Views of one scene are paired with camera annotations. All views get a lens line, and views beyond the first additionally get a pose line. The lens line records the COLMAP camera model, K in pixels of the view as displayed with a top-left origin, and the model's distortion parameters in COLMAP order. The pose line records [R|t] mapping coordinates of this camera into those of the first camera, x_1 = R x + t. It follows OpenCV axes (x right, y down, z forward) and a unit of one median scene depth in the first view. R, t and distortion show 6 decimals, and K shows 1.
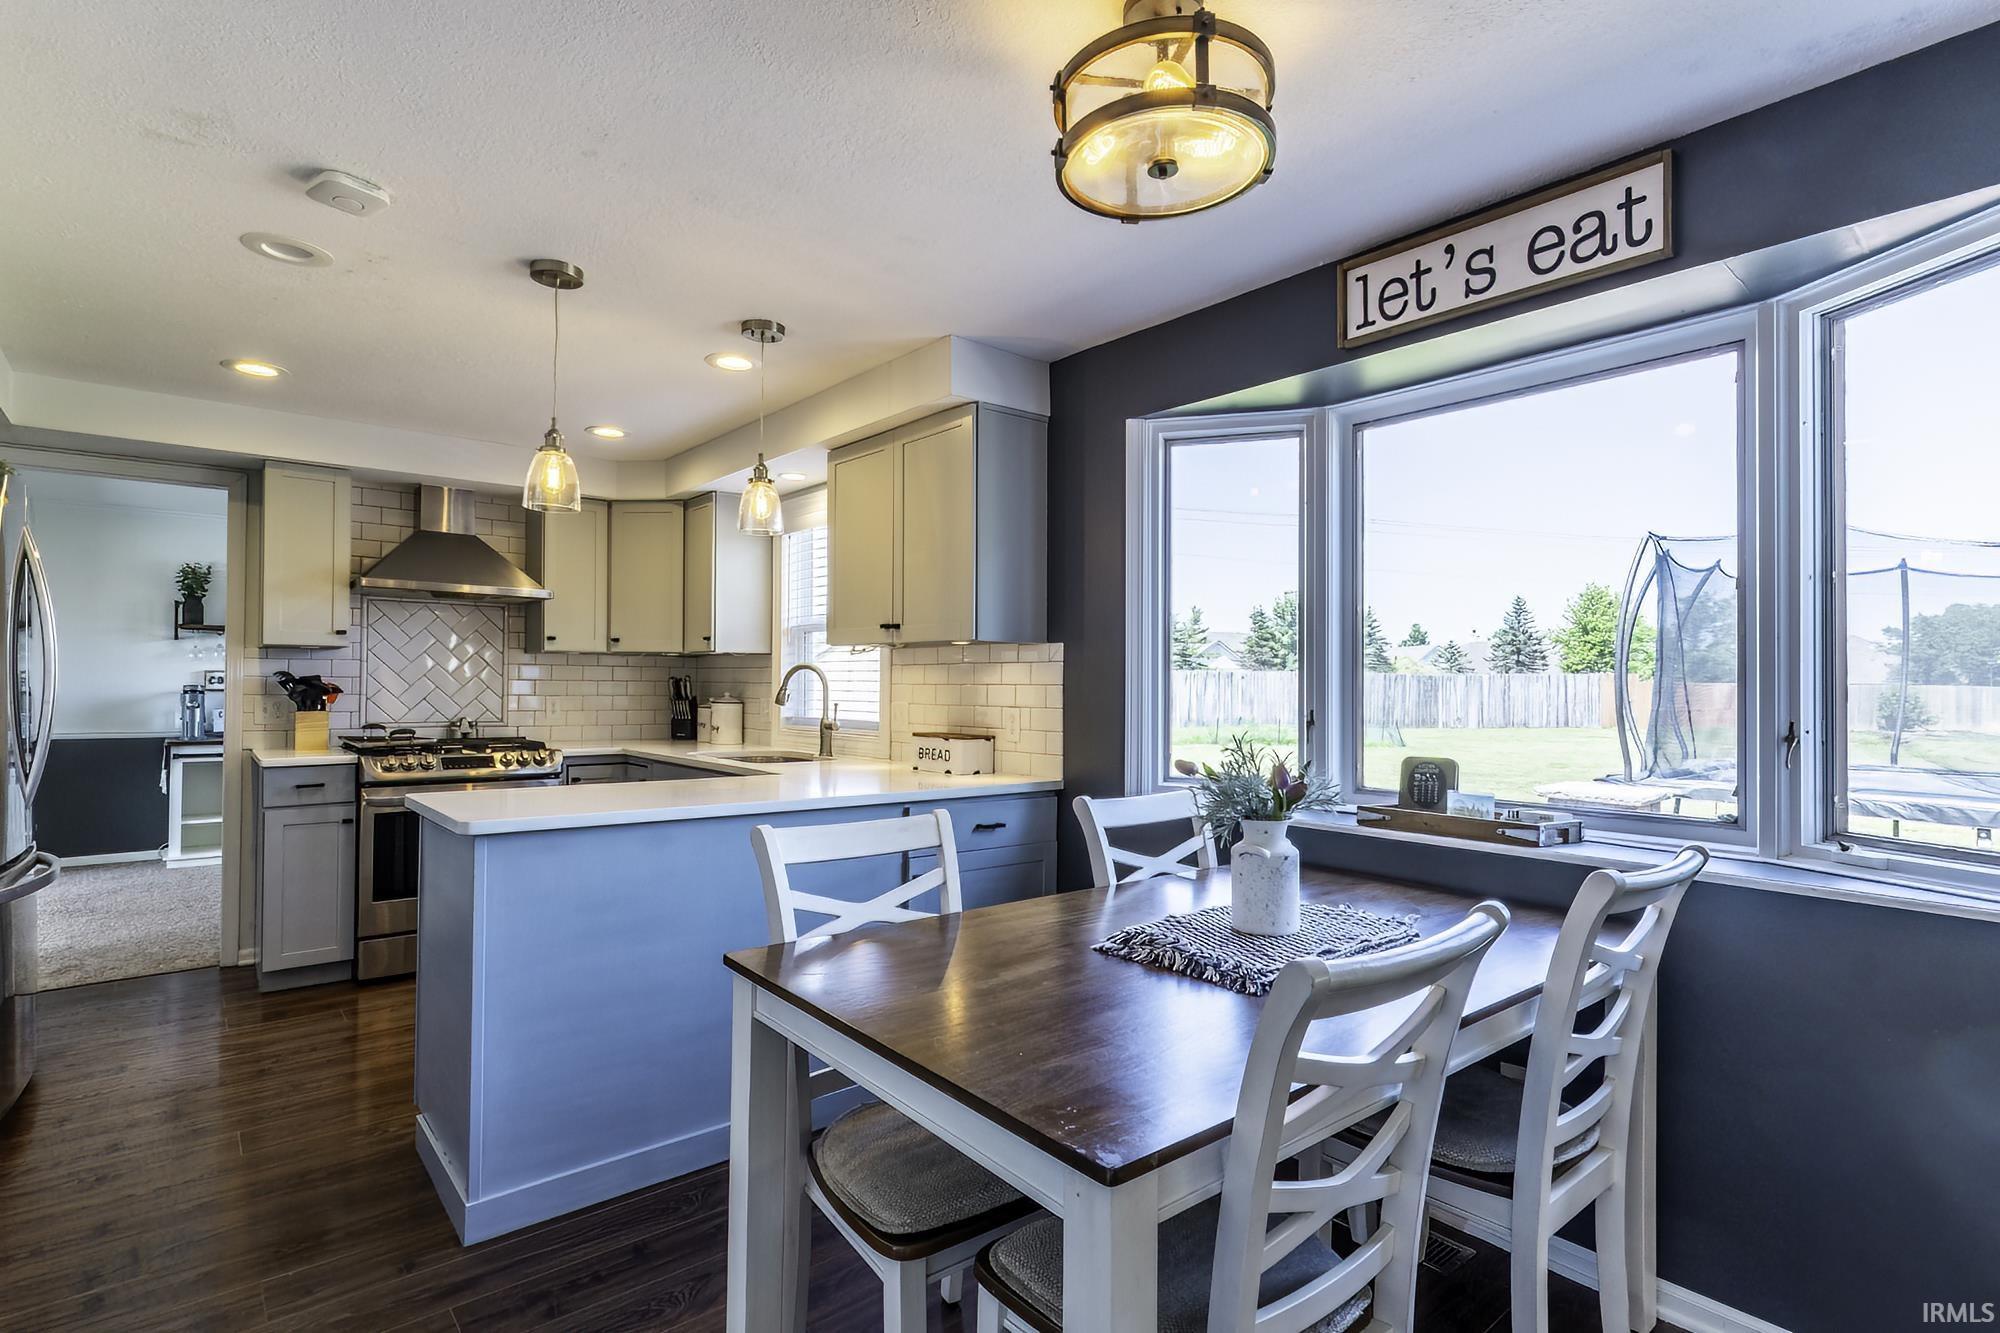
lens RADIAL K [[961.0, 0, 993.6], [0, 961.0, 660.1], [0, 0, 1]] dist [0.001884, -0.000879]
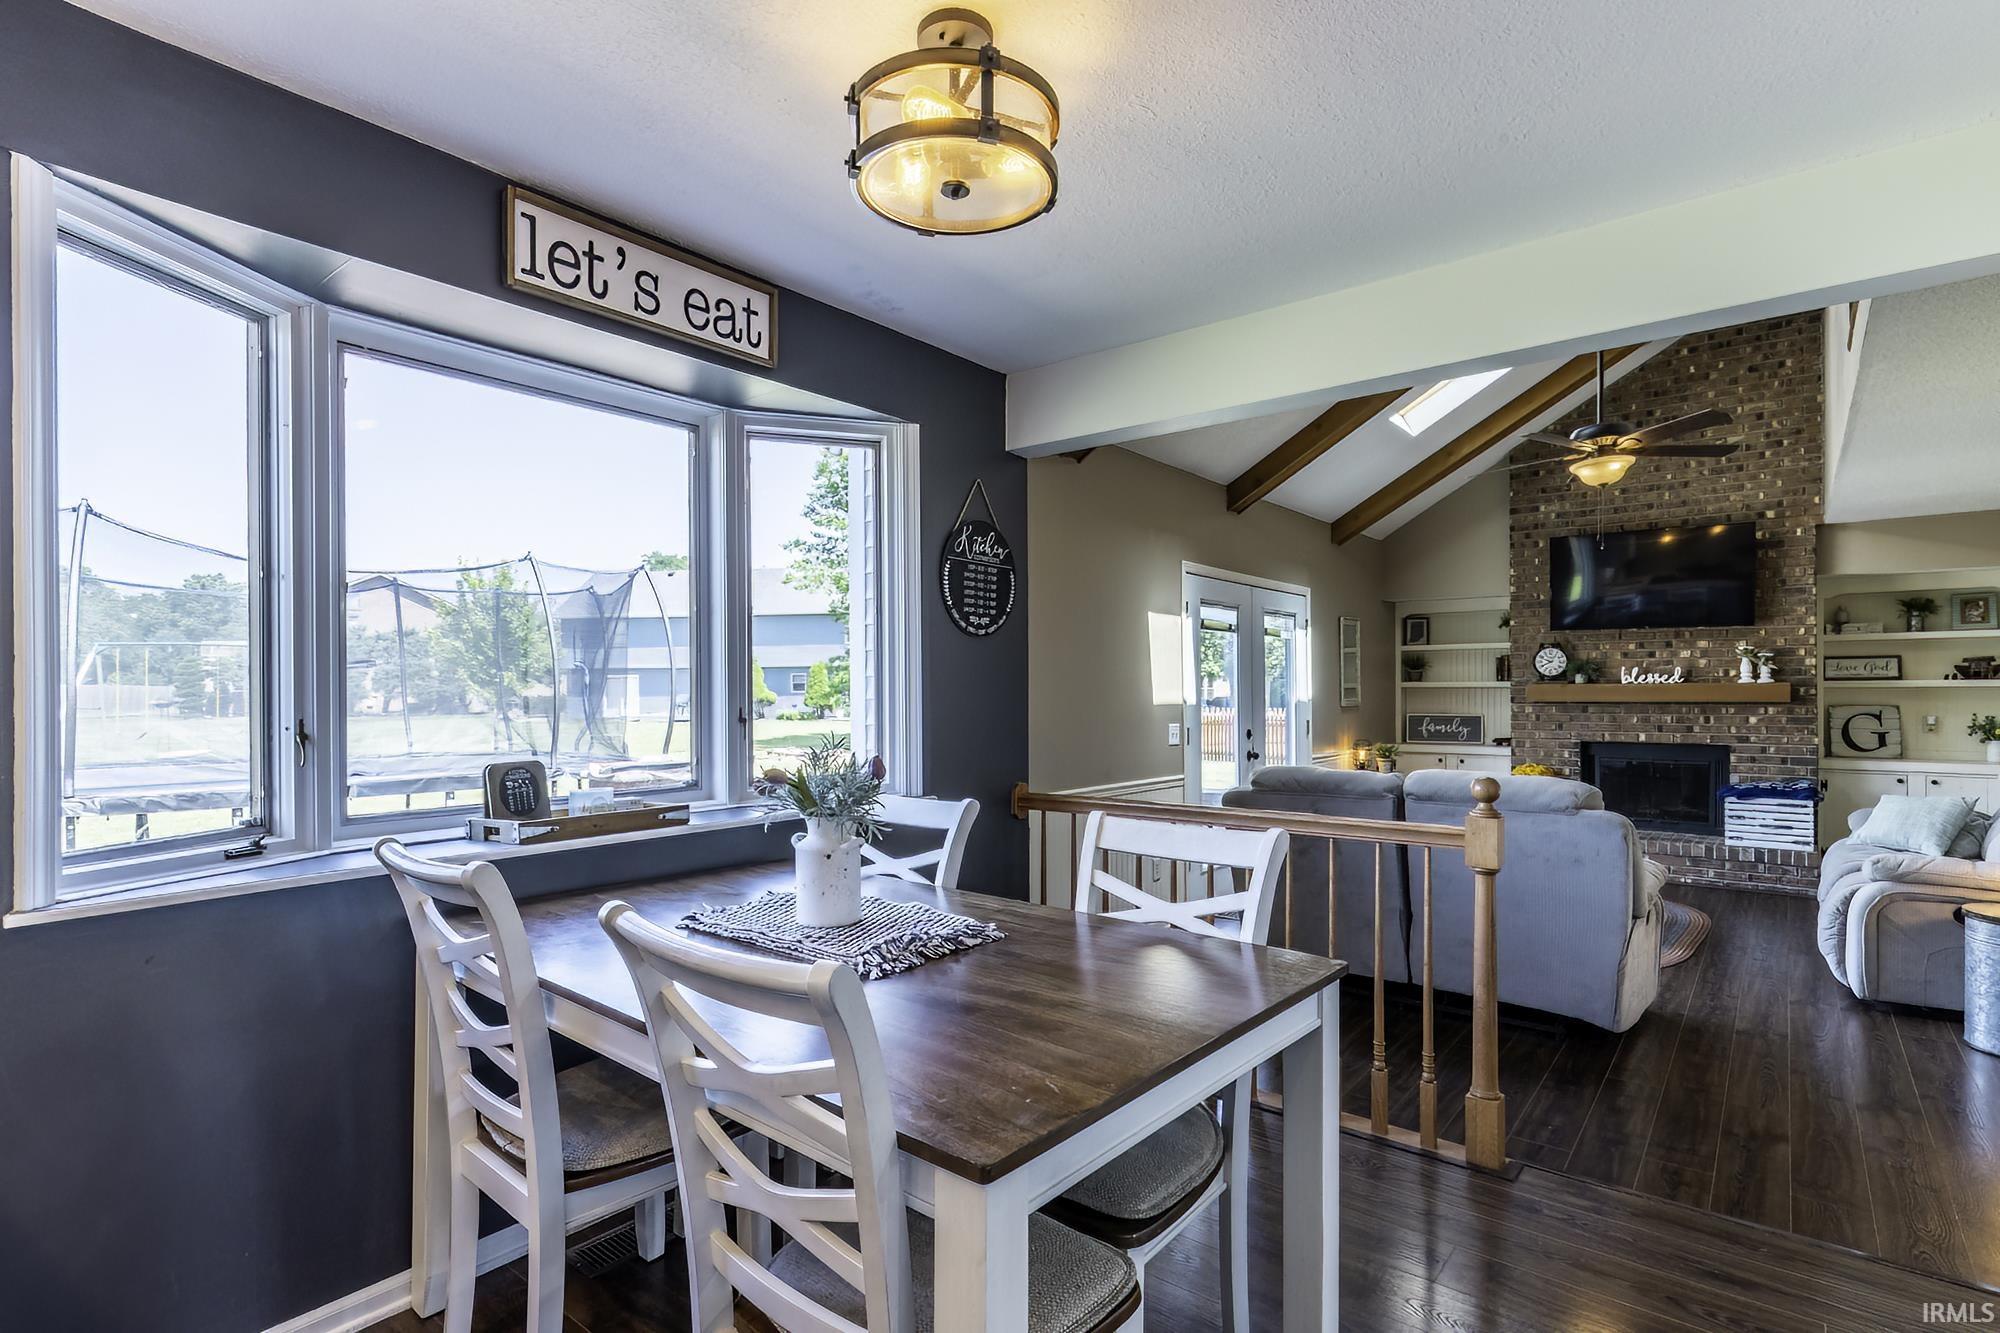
lens RADIAL K [[949.3, 0, 1001.2], [0, 949.3, 689.6], [0, 0, 1]] dist [0.001975, -0.003609]
pose [[-0.198181, -0.014491, 0.980058, -0.595836], [-0.014589, 0.999824, 0.011833, 0.013860], [-0.980057, -0.011953, -0.198357, 0.814773]]
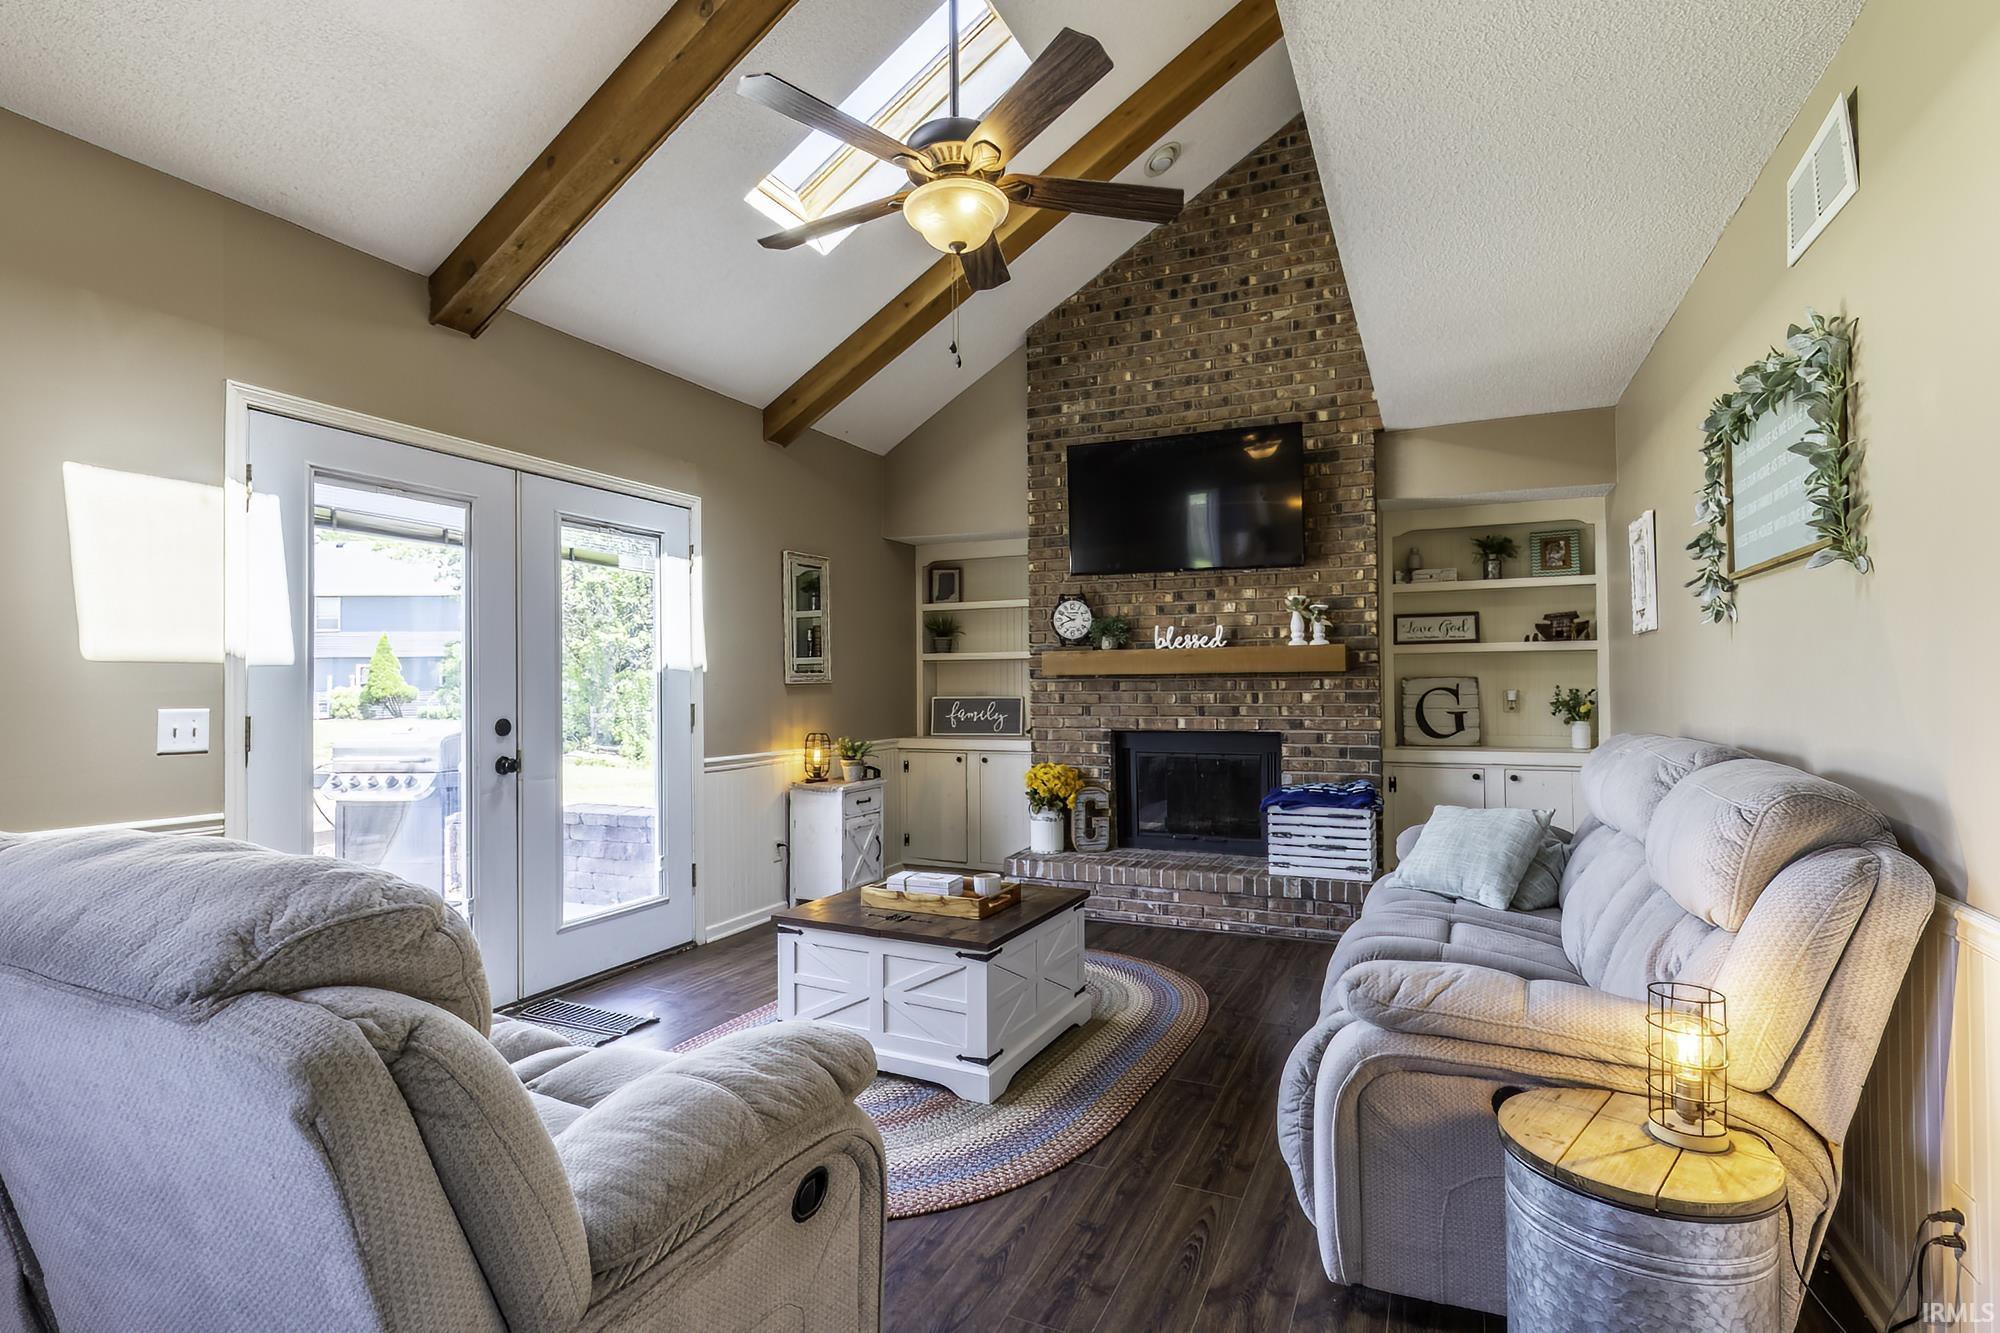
lens RADIAL K [[961.0, 0, 993.6], [0, 961.0, 660.1], [0, 0, 1]] dist [0.001884, -0.000879]
pose [[-0.437495, 0.009564, 0.899170, -0.570493], [-0.012731, 0.999777, -0.016829, 0.015703], [-0.899131, -0.018810, -0.437276, 0.773048]]
